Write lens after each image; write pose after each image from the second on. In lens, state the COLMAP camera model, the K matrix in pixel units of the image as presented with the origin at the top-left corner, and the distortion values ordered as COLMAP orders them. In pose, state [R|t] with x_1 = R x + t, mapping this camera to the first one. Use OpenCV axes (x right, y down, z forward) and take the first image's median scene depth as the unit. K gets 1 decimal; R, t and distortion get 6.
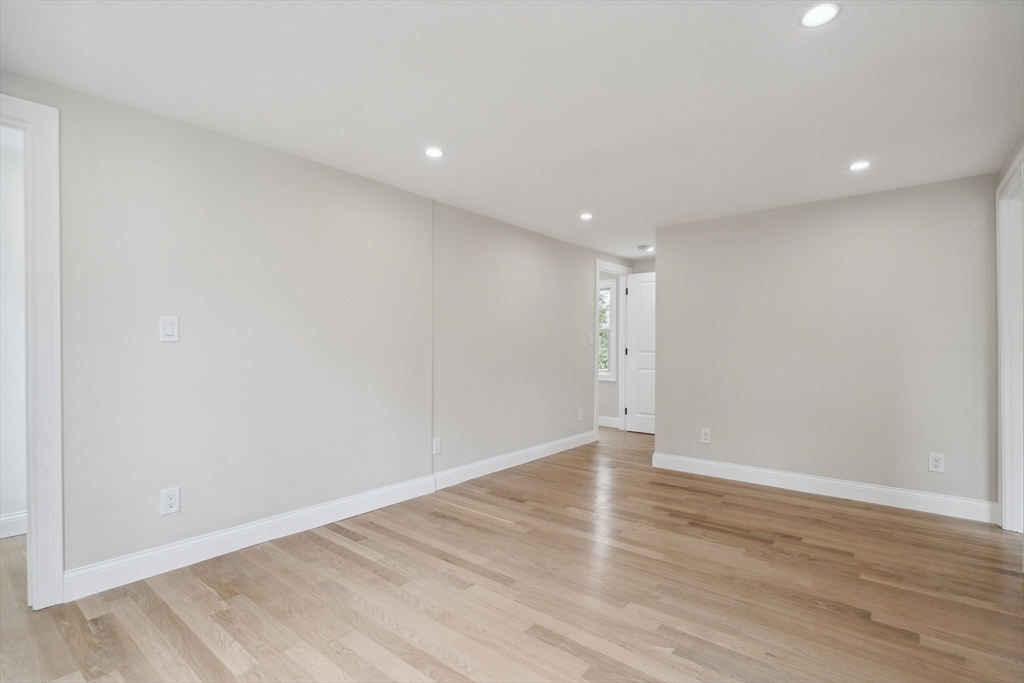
lens RADIAL K [[485.9, 0, 510.0], [0, 485.9, 345.1], [0, 0, 1]] dist [-0.000838, -0.000307]
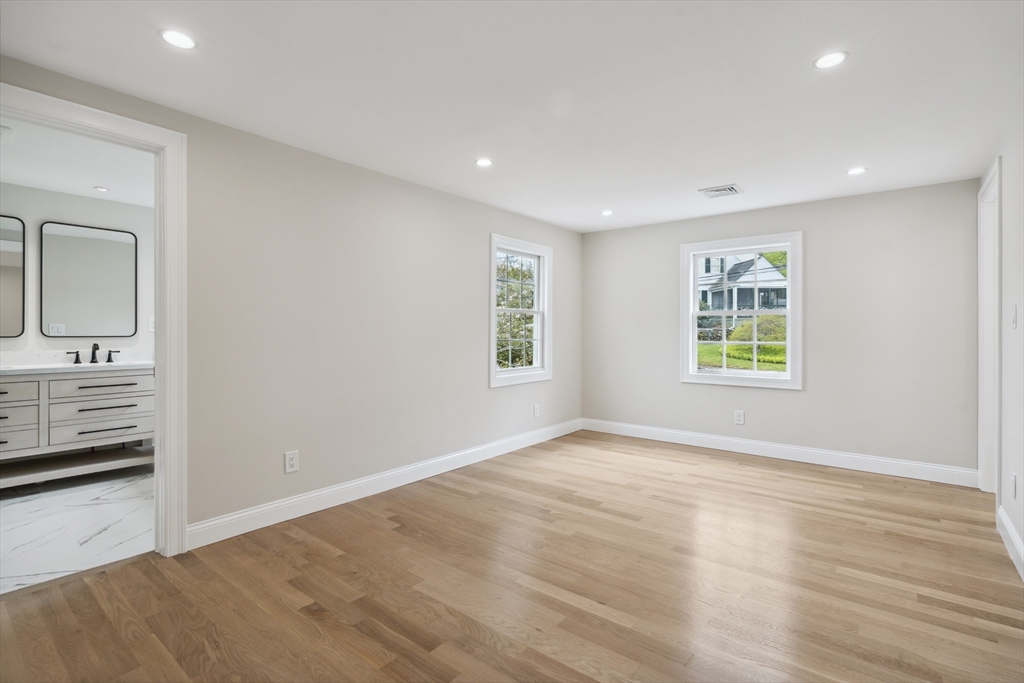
lens RADIAL K [[485.9, 0, 510.0], [0, 485.9, 345.1], [0, 0, 1]] dist [-0.000838, -0.000307]
pose [[-0.999899, -0.004019, -0.013657, 0.312171], [-0.004383, 0.999633, 0.026727, 0.003963], [0.013545, 0.026784, -0.999549, 1.659157]]
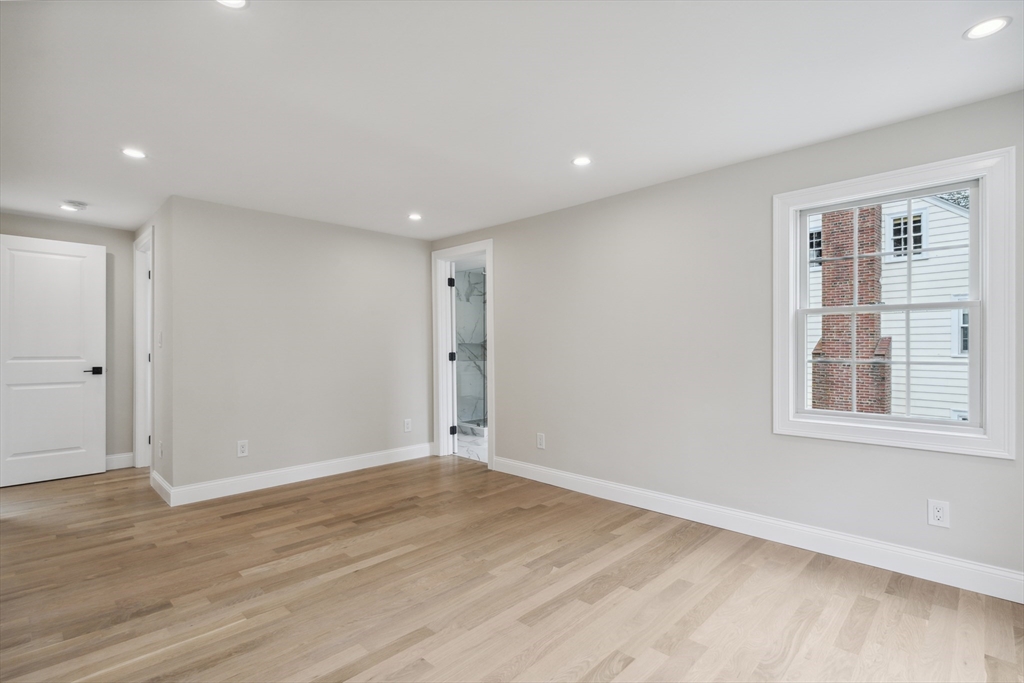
lens RADIAL K [[485.9, 0, 510.0], [0, 485.9, 345.1], [0, 0, 1]] dist [-0.000838, -0.000307]
pose [[0.087623, 0.001275, 0.996153, -0.660008], [0.002518, 0.999996, -0.001501, -0.003306], [-0.996151, 0.002640, 0.087620, 0.626948]]
